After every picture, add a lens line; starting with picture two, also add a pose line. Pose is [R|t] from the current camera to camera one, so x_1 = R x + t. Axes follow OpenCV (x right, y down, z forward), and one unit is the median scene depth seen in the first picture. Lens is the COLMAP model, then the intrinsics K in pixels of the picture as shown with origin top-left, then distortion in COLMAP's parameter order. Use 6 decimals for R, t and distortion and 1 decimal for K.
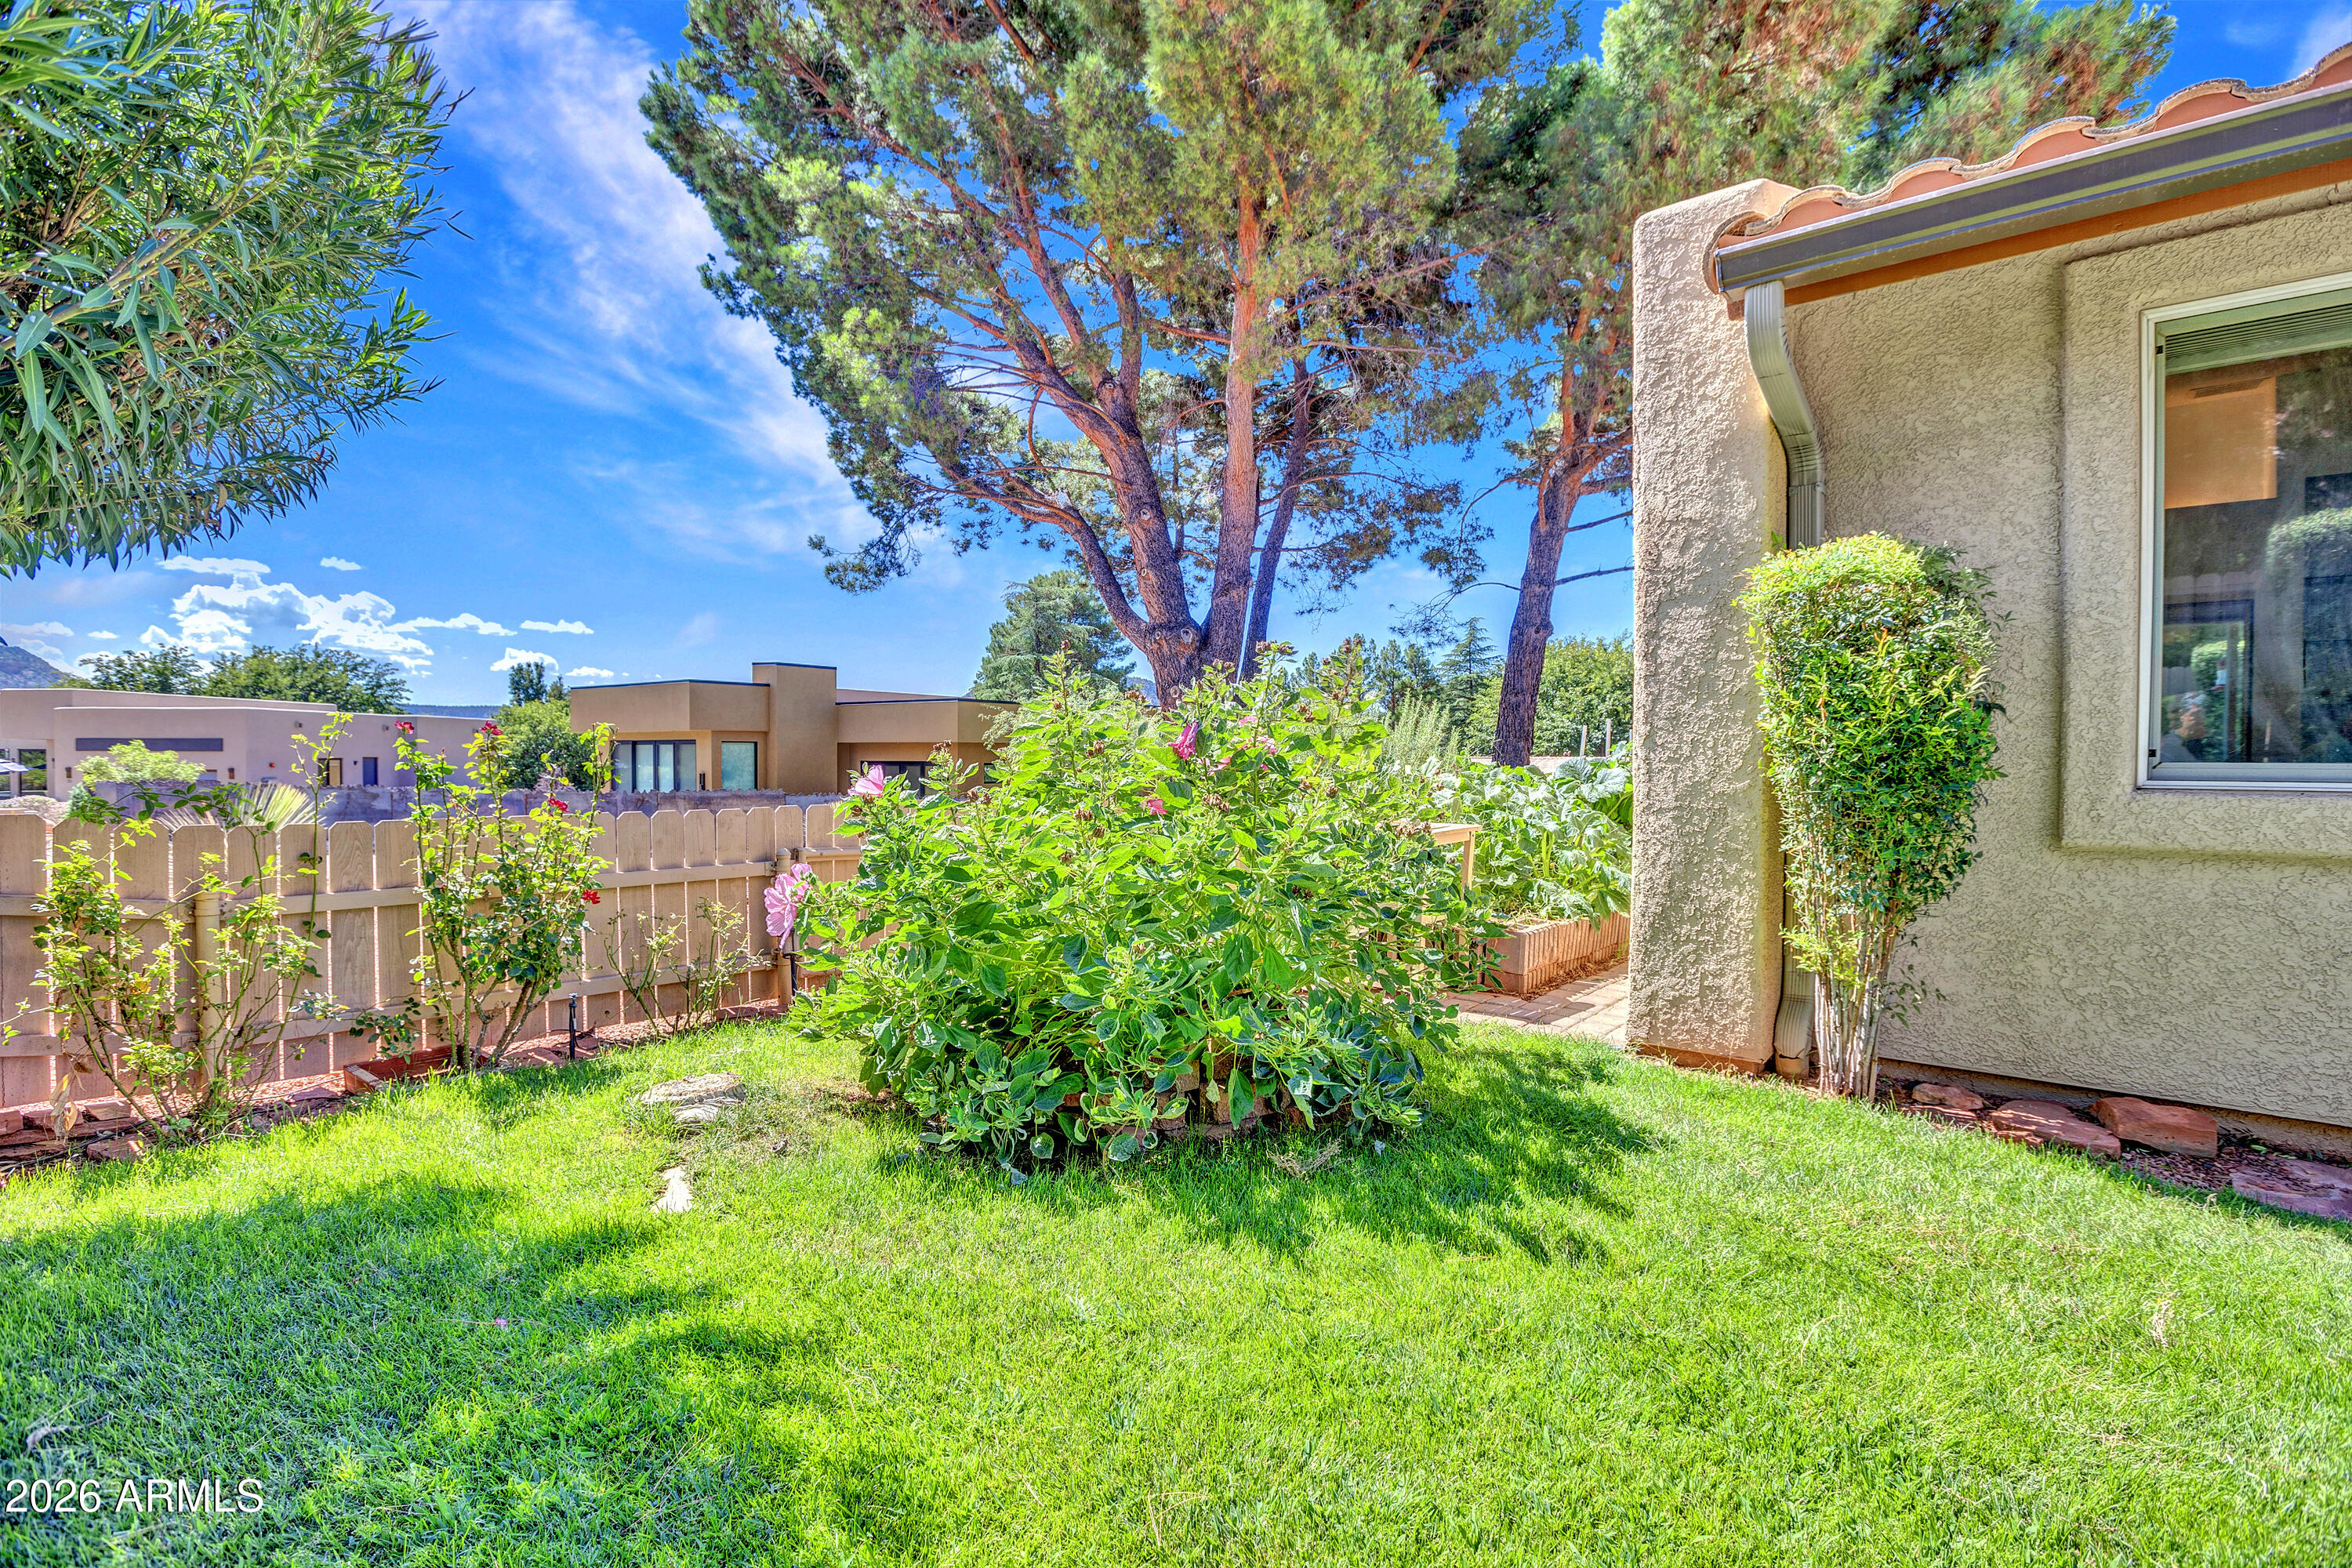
lens RADIAL K [[1111.3, 0, 1162.1], [0, 1111.3, 770.0], [0, 0, 1]] dist [-0.048740, 0.014195]
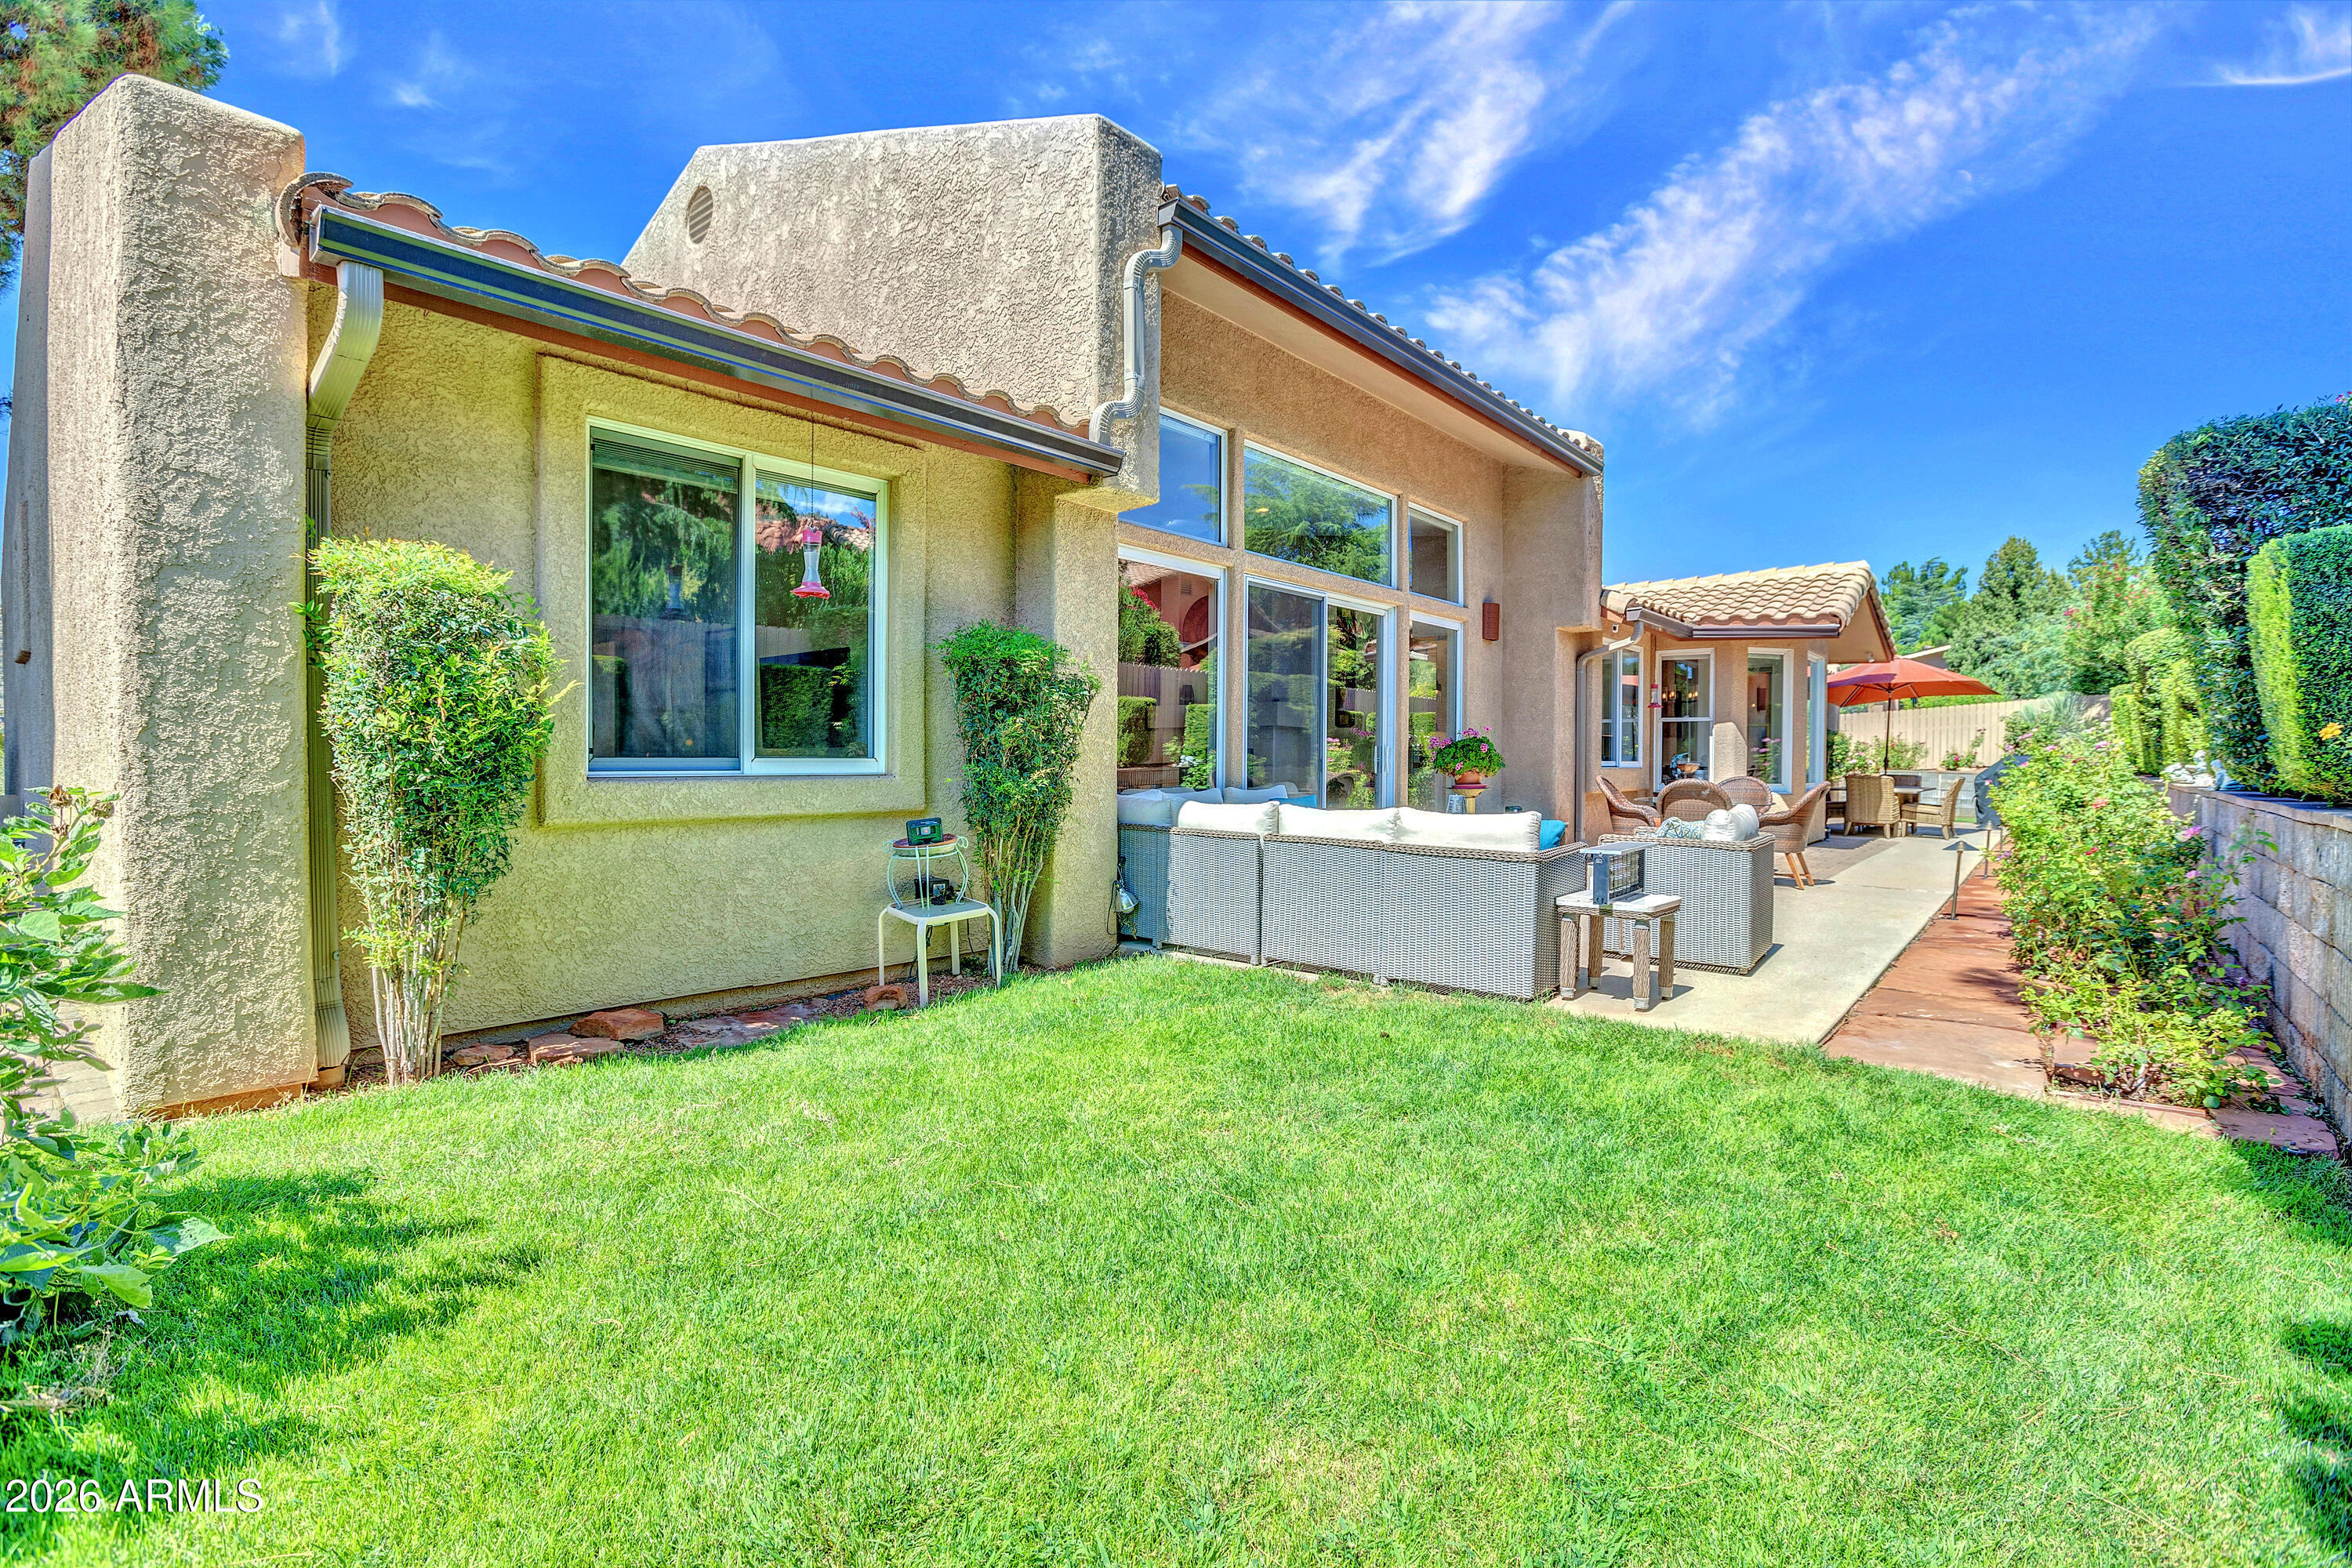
lens RADIAL K [[1111.3, 0, 1162.1], [0, 1111.3, 770.0], [0, 0, 1]] dist [-0.048740, 0.014195]
pose [[-0.029890, -0.014920, 0.999442, -0.388911], [0.010115, 0.999833, 0.015228, -0.004946], [-0.999502, 0.010564, -0.029734, 0.293371]]
